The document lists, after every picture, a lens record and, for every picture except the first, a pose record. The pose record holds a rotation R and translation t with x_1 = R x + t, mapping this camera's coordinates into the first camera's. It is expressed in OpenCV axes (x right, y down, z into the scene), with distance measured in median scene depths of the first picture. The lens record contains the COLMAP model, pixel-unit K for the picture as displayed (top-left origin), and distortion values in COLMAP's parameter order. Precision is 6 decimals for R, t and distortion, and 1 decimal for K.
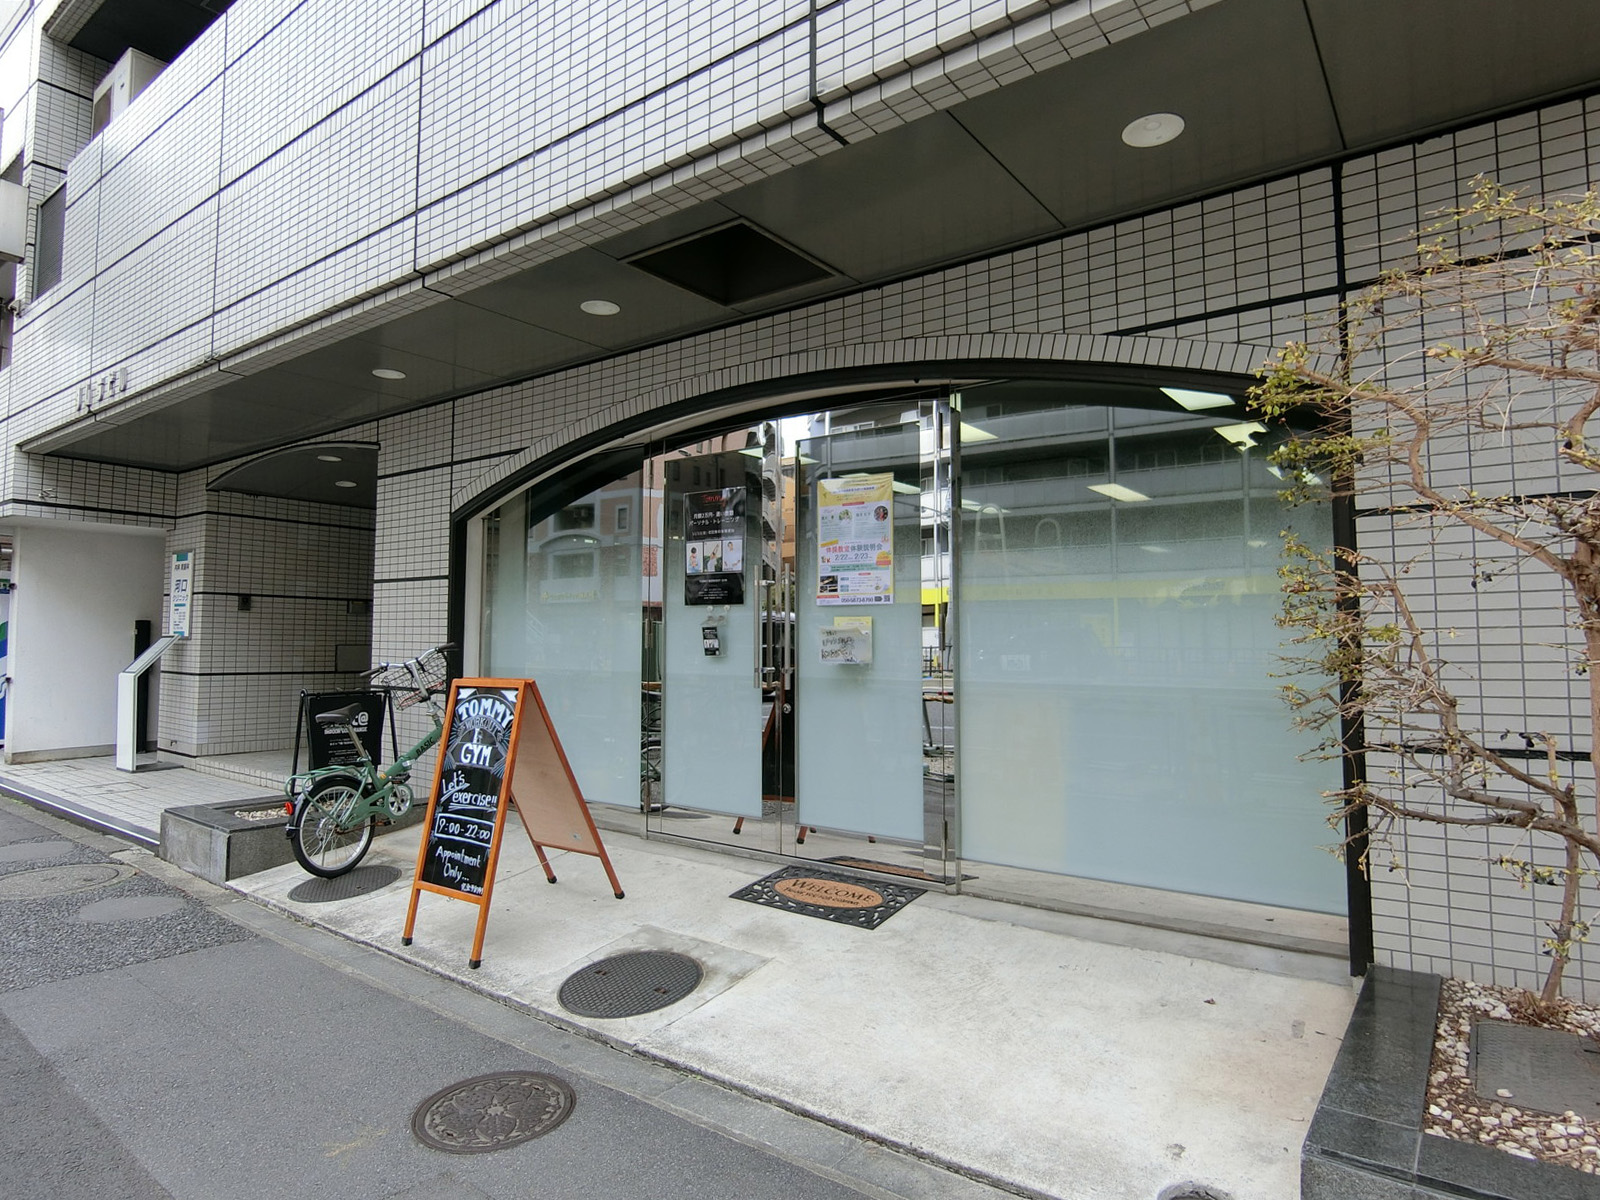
lens RADIAL K [[880.3, 0, 792.7], [0, 880.3, 600.7], [0, 0, 1]] dist [0.000877, 0.000157]
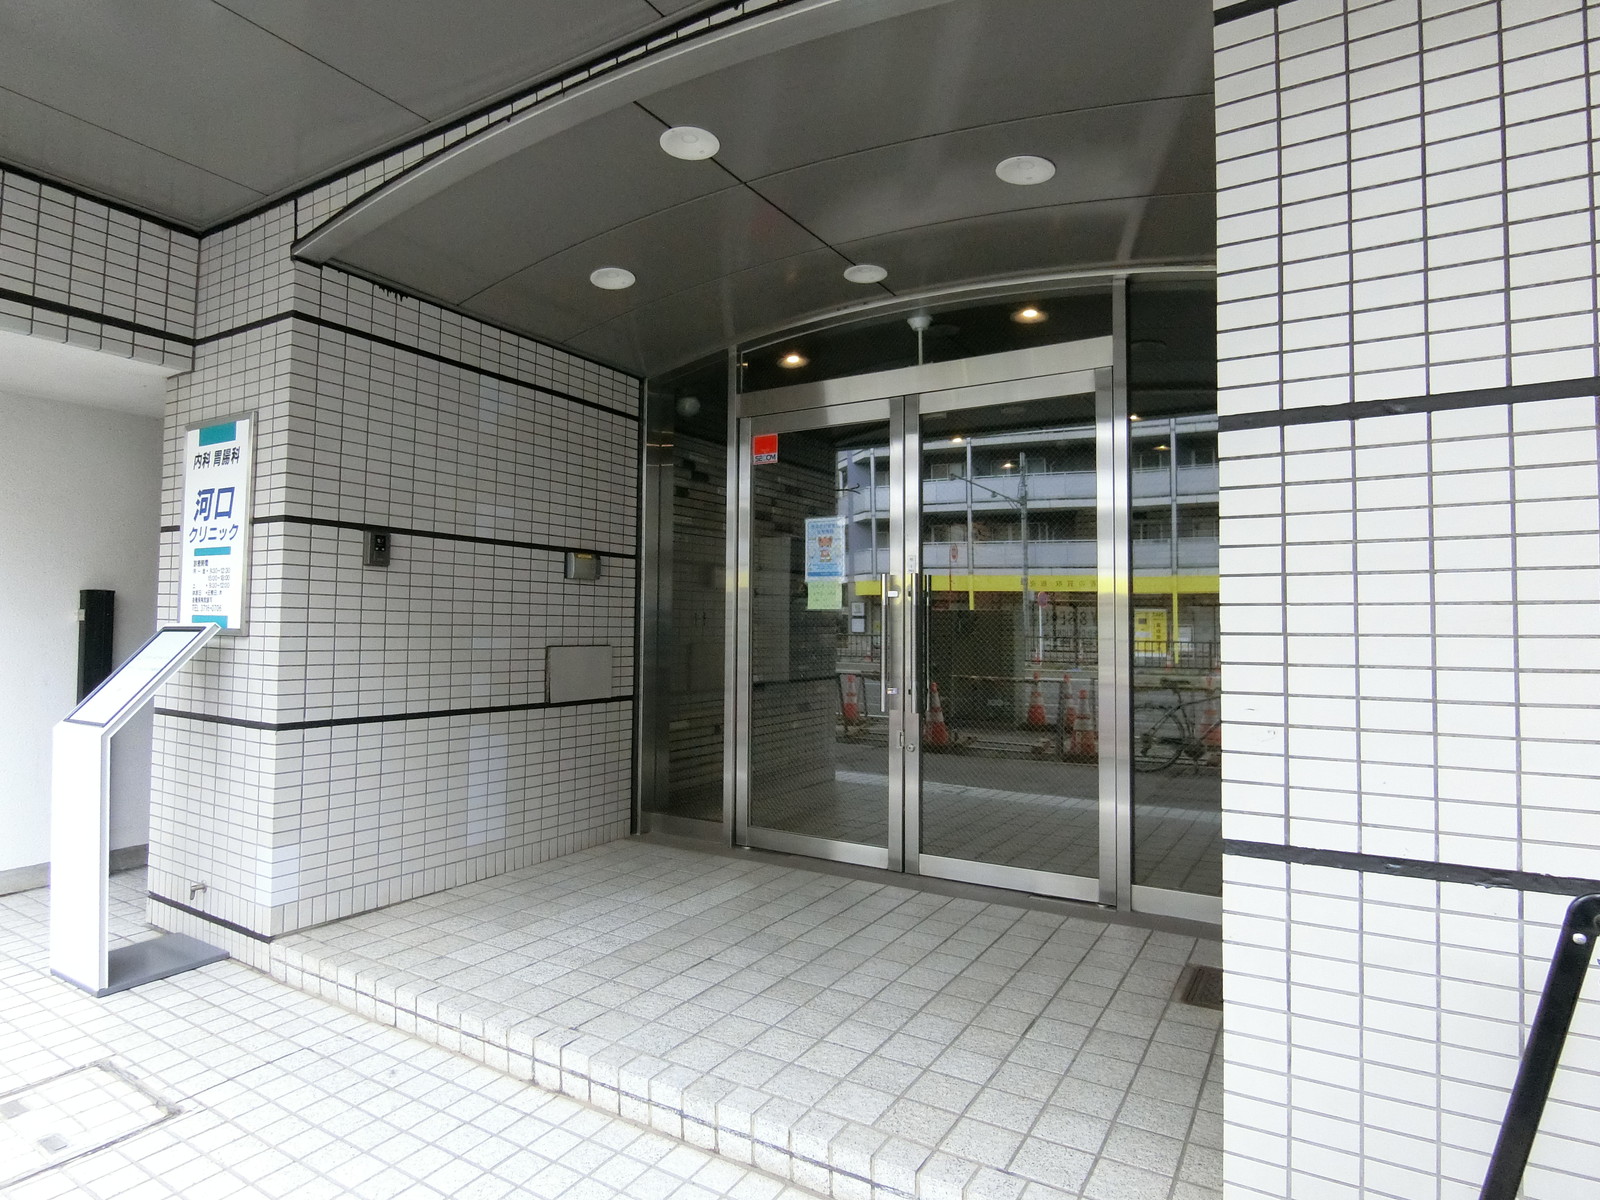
lens RADIAL K [[880.3, 0, 808.4], [0, 880.3, 595.8], [0, 0, 1]] dist [0.000877, 0.000157]
pose [[0.995970, 0.007743, 0.089352, -0.463763], [-0.008960, 0.999872, 0.013227, 0.017910], [-0.089238, -0.013974, 0.995912, 0.577497]]
